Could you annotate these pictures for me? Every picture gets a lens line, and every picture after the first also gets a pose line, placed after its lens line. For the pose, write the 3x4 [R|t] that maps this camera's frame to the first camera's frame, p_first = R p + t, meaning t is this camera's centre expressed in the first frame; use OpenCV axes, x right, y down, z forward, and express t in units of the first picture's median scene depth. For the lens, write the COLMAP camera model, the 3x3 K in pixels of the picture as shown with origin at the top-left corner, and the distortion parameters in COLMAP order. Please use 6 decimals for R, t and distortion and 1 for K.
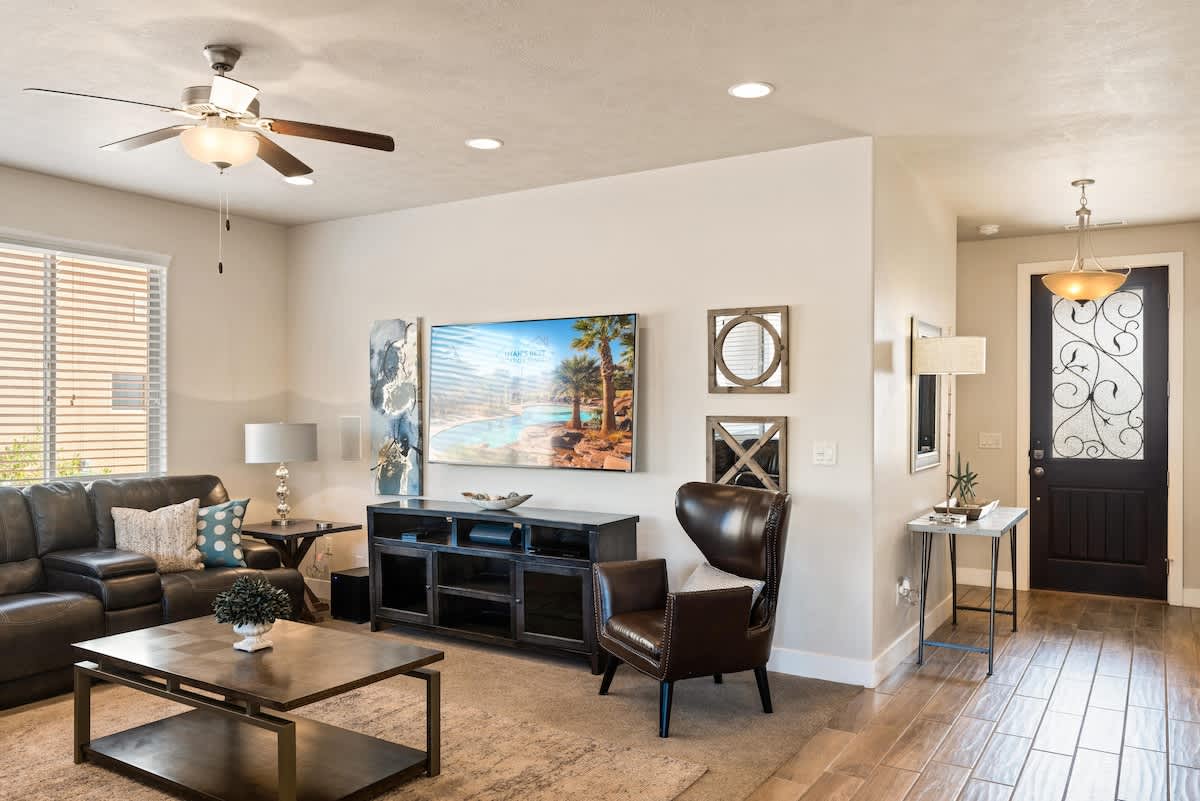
lens RADIAL K [[855.6, 0, 600.0], [0, 855.6, 400.5], [0, 0, 1]] dist [-0.008983, -0.000221]
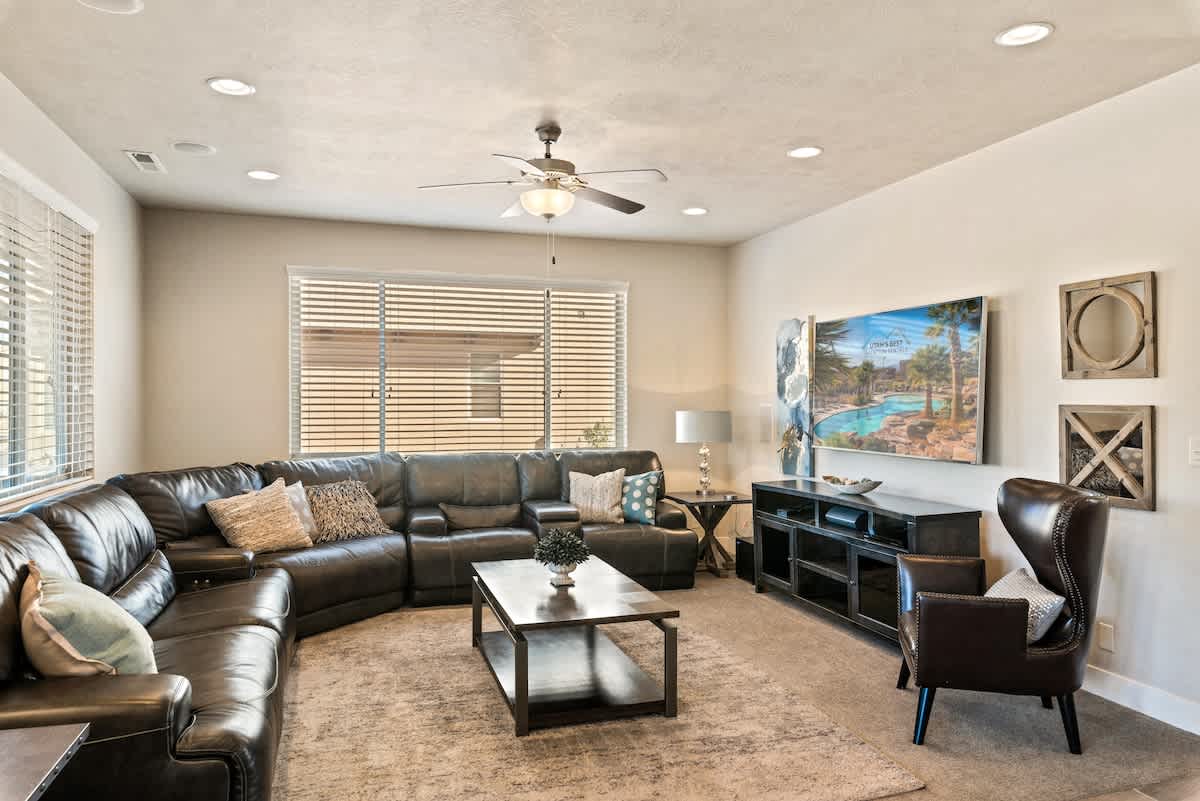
lens RADIAL K [[751.3, 0, 601.0], [0, 751.3, 387.1], [0, 0, 1]] dist [0.003312, 0.001234]
pose [[0.783769, -0.014600, -0.620880, 0.216332], [0.011375, 0.999893, -0.009153, 0.001256], [0.620948, 0.000111, 0.783852, 0.084717]]
